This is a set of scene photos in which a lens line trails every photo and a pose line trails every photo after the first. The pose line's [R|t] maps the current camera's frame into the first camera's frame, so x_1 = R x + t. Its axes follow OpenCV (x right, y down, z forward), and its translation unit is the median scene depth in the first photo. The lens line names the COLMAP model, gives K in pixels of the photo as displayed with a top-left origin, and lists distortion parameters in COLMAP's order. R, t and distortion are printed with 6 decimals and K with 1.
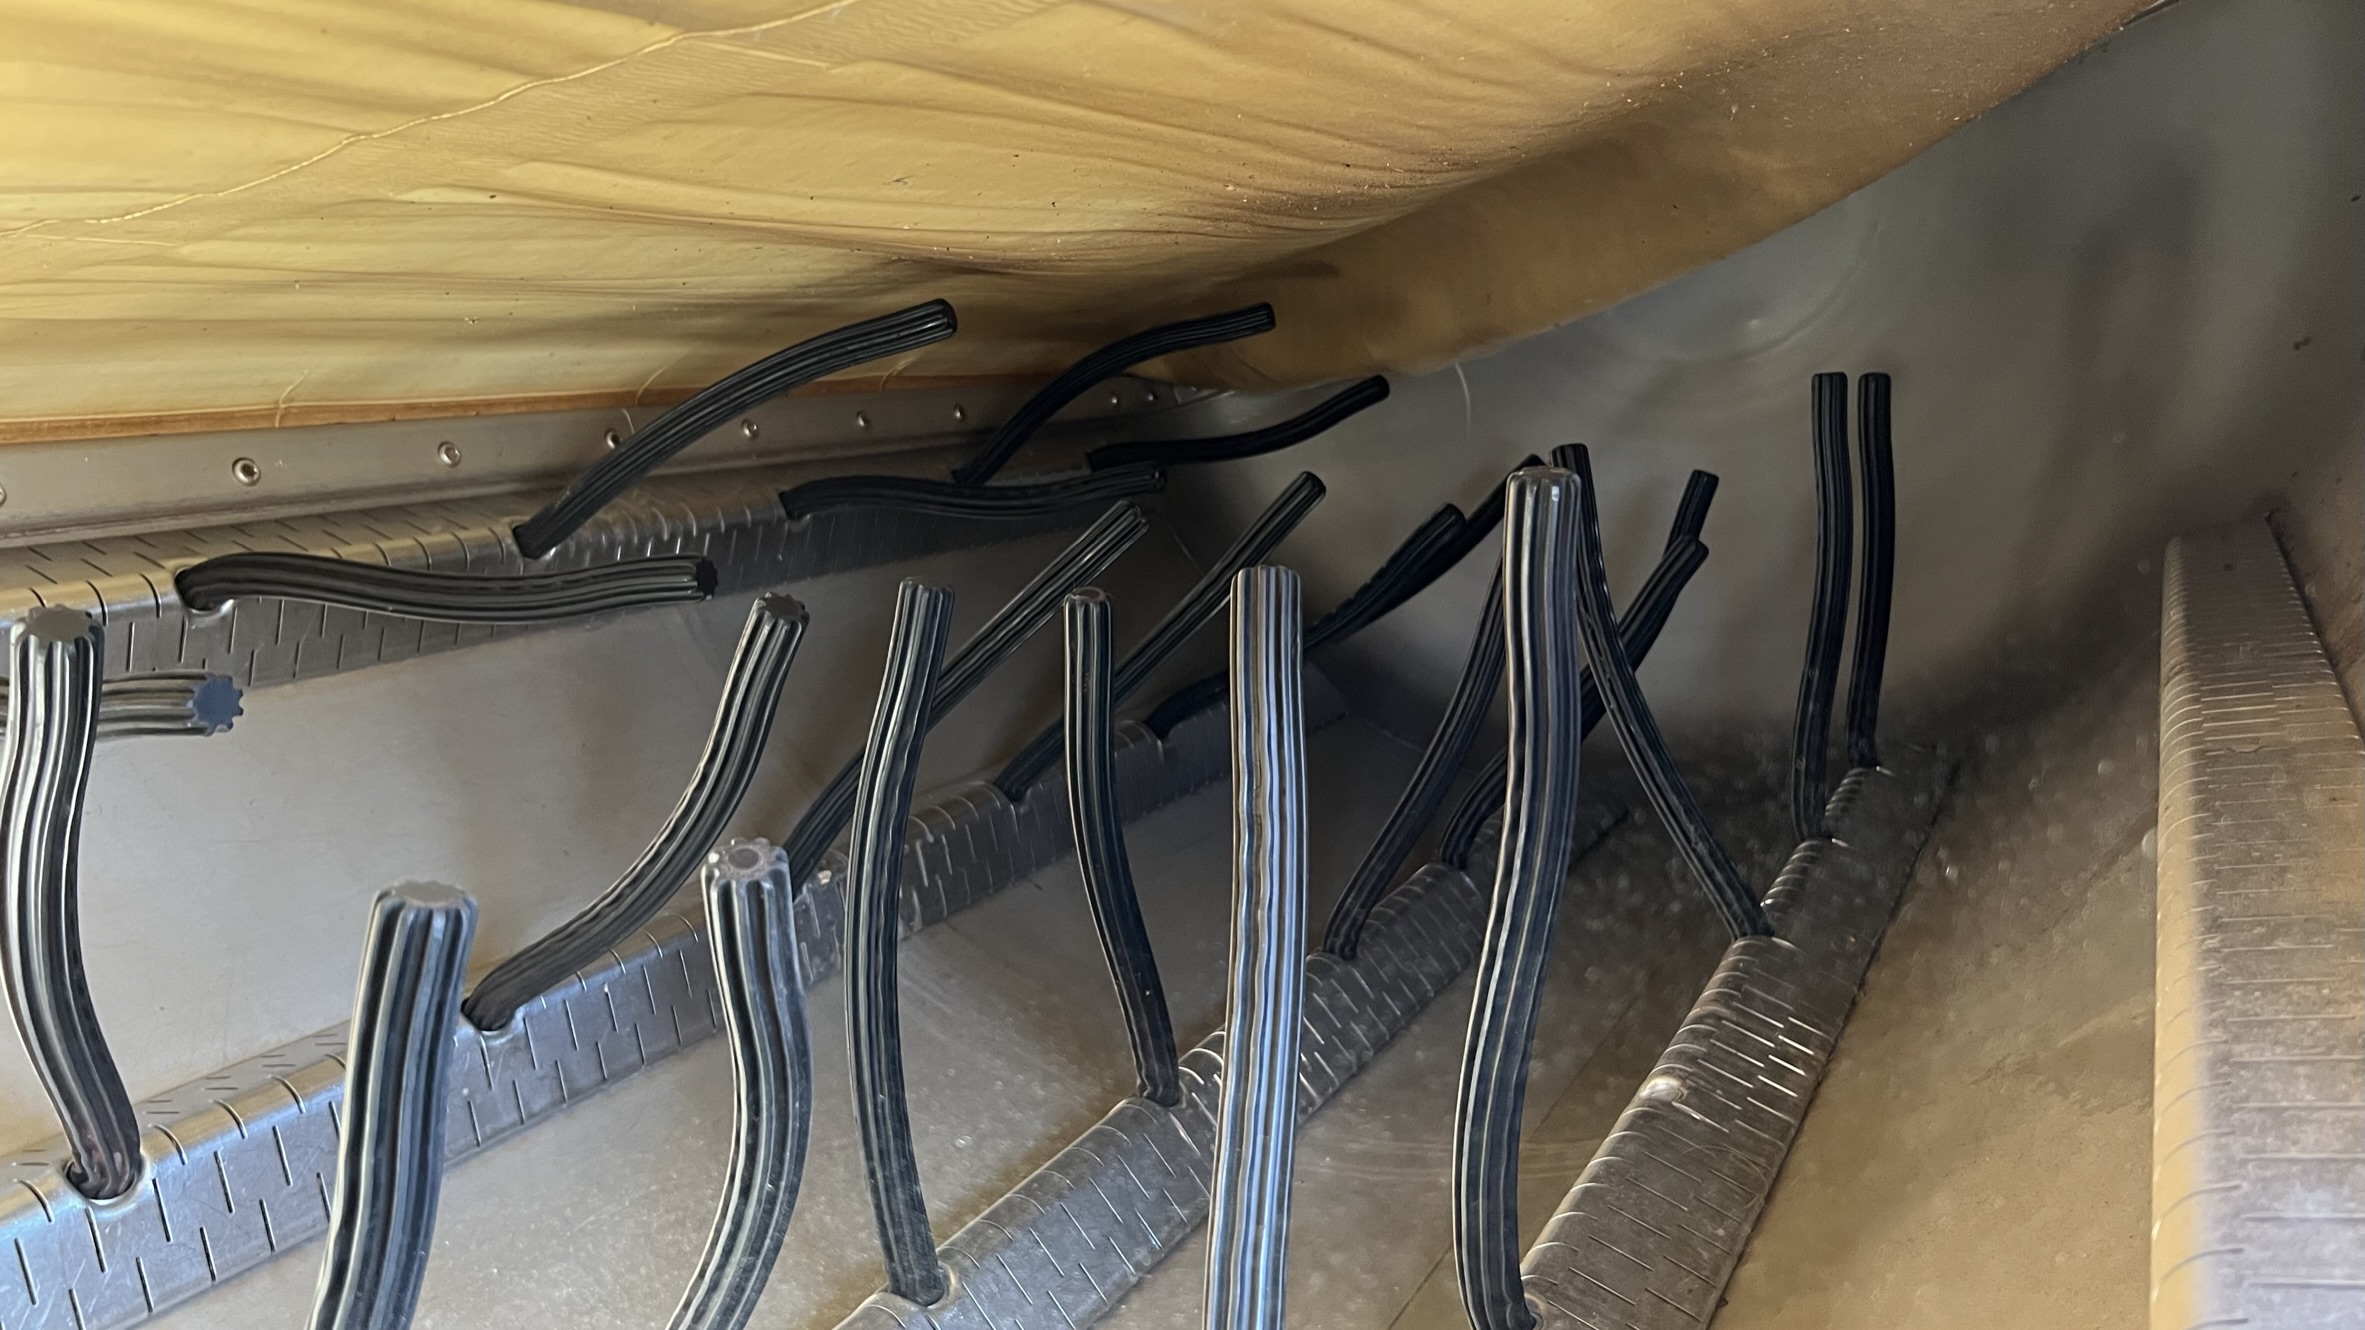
lens RADIAL K [[1807.6, 0, 1190.3], [0, 1807.6, 658.7], [0, 0, 1]] dist [0.059057, -0.073278]
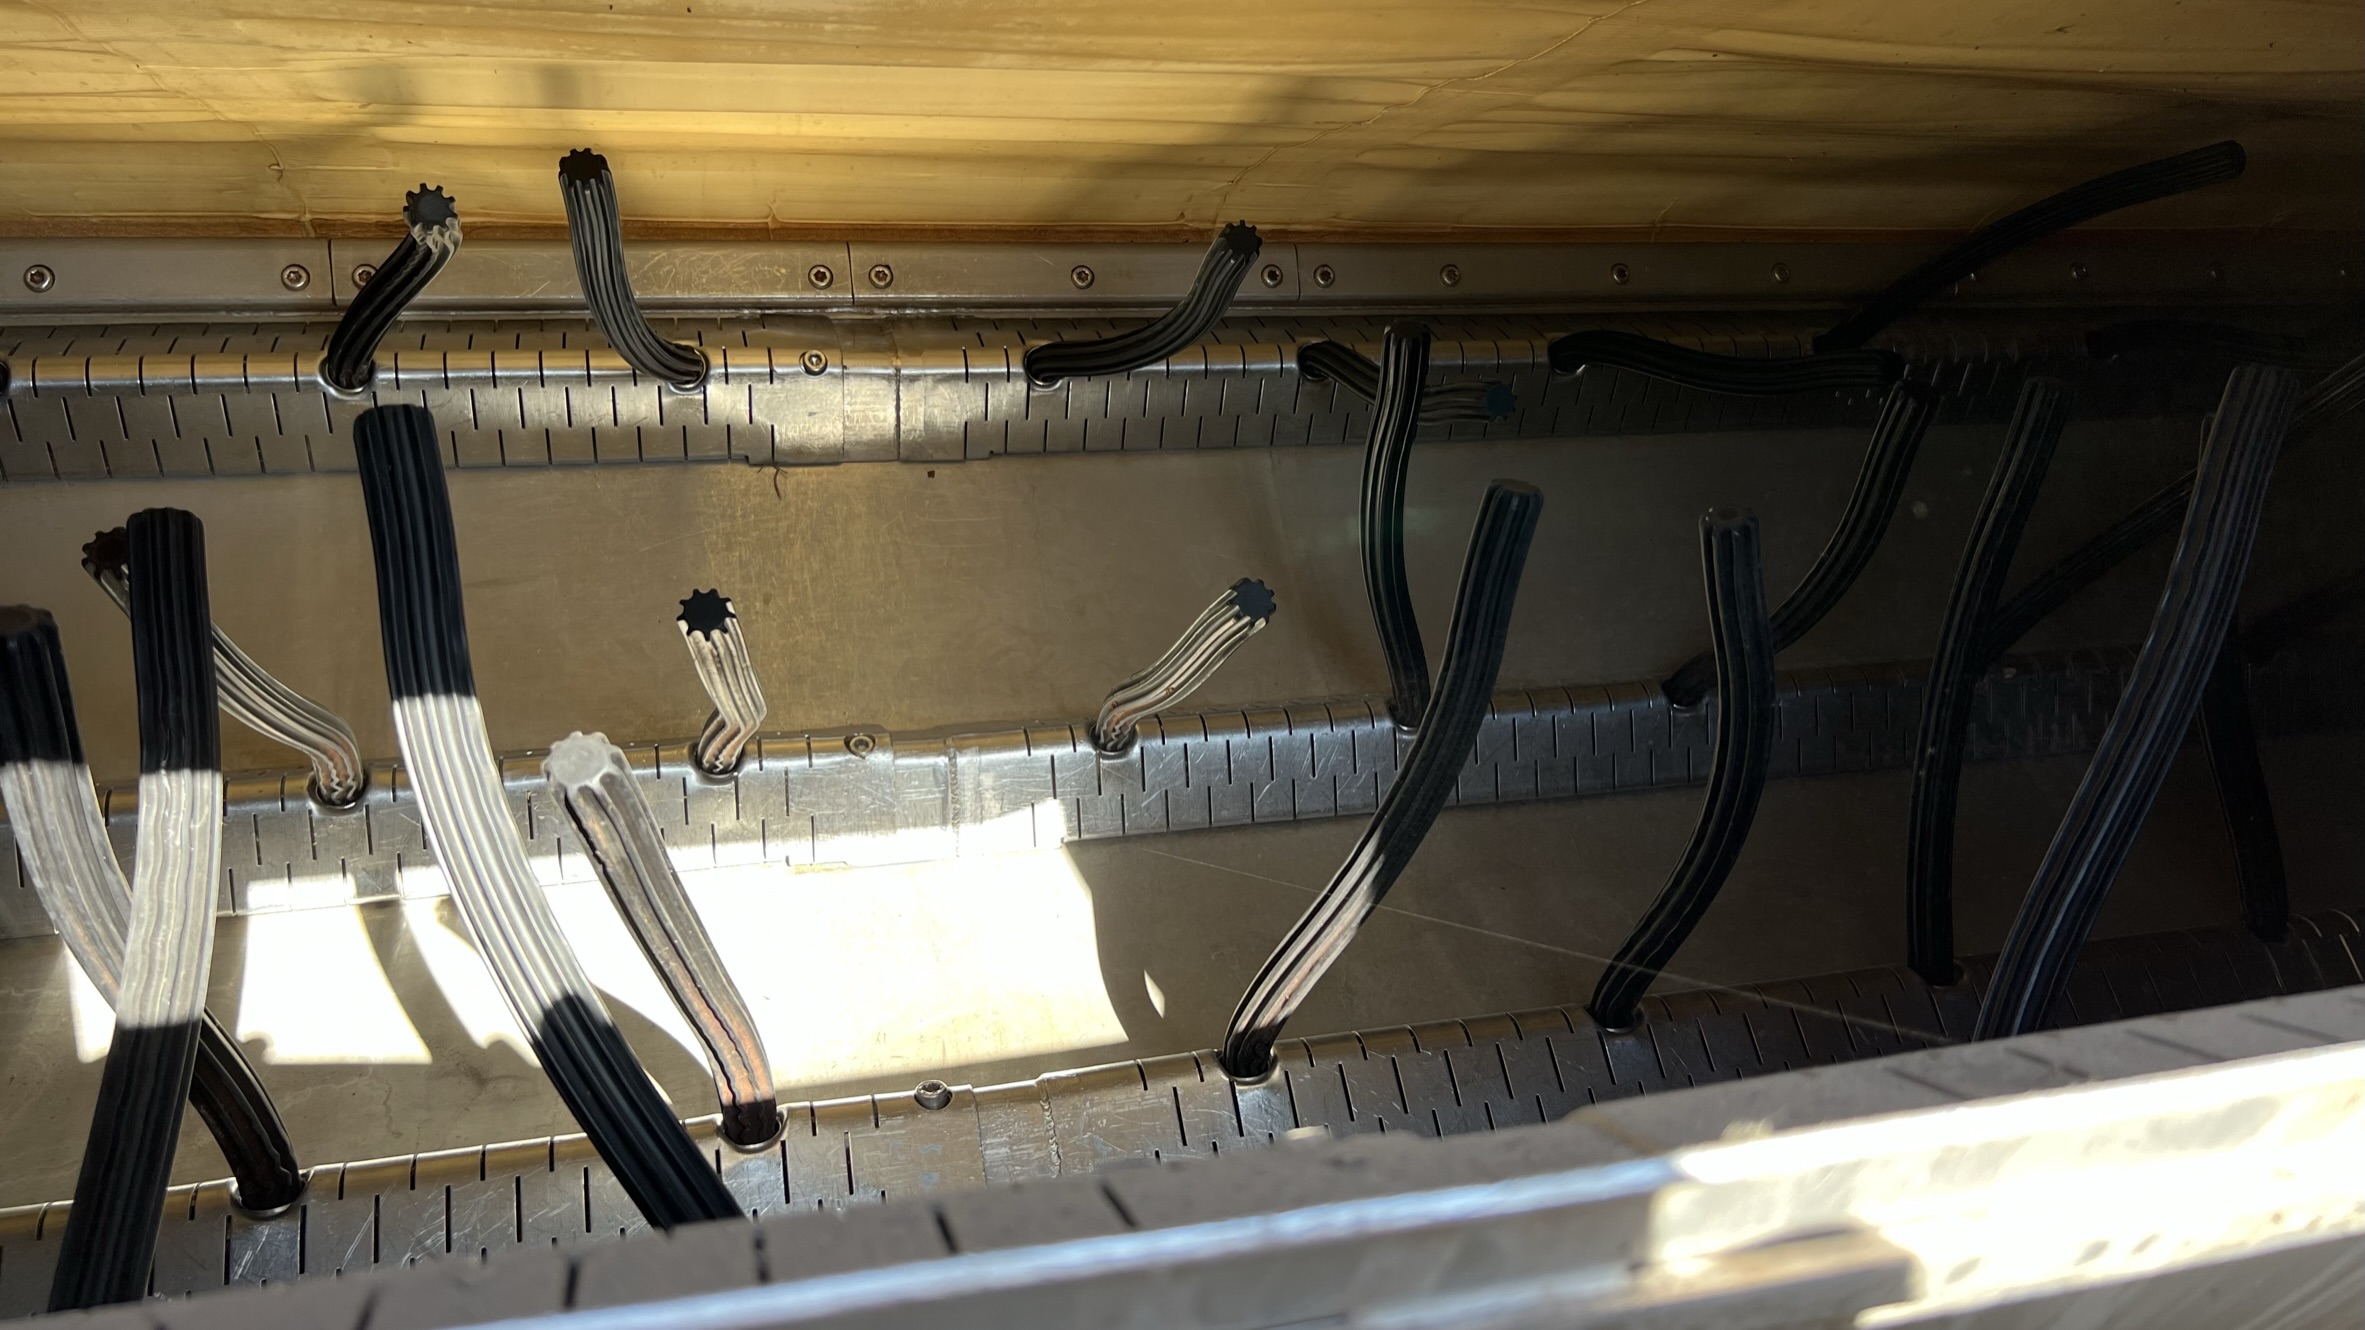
lens RADIAL K [[1807.6, 0, 1179.8], [0, 1807.6, 678.2], [0, 0, 1]] dist [0.059057, -0.073278]
pose [[0.699003, 0.209452, -0.683758, 0.245199], [-0.154308, 0.977798, 0.141776, 0.051120], [0.698273, 0.006407, 0.715803, -0.184893]]
